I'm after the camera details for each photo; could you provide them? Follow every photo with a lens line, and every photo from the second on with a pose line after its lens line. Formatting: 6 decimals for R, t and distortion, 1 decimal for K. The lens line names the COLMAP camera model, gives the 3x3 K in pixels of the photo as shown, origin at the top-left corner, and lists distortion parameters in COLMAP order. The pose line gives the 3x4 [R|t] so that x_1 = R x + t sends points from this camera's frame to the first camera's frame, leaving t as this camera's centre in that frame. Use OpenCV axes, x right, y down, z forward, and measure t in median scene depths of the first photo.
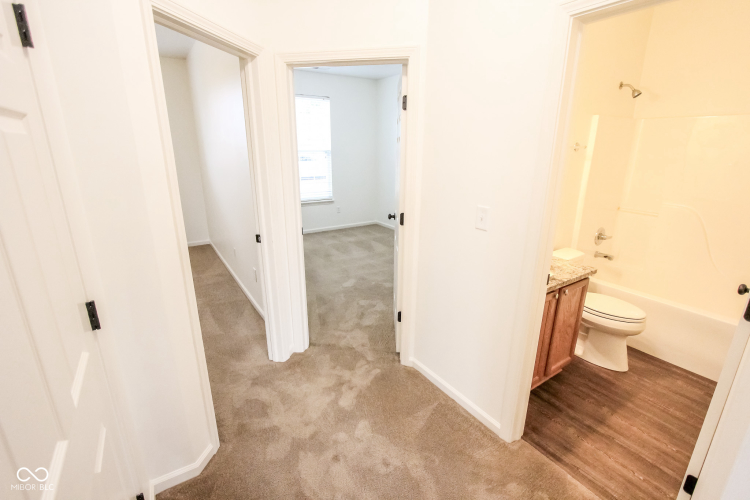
lens RADIAL K [[344.9, 0, 377.2], [0, 344.9, 250.6], [0, 0, 1]] dist [-0.018723, 0.003018]
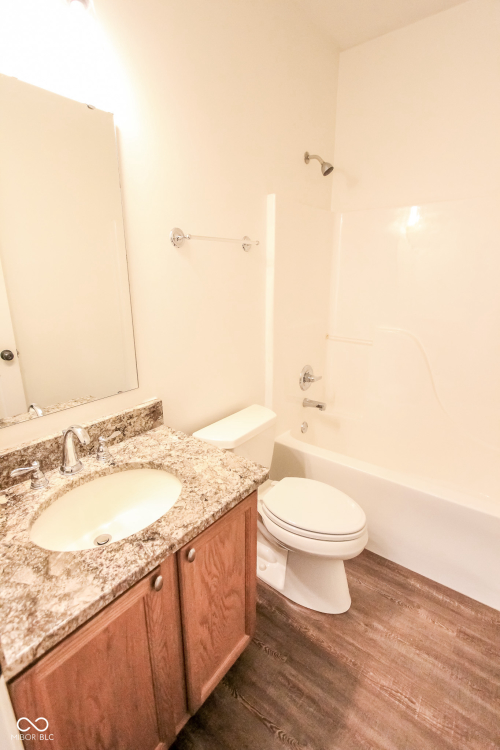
lens RADIAL K [[344.9, 0, 246.8], [0, 344.9, 374.5], [0, 0, 1]] dist [-0.018723, 0.003018]
pose [[0.949084, -0.091103, 0.301564, 0.321634], [0.095680, 0.995412, -0.000407, -0.060428], [-0.300143, 0.029240, 0.953446, 0.359637]]
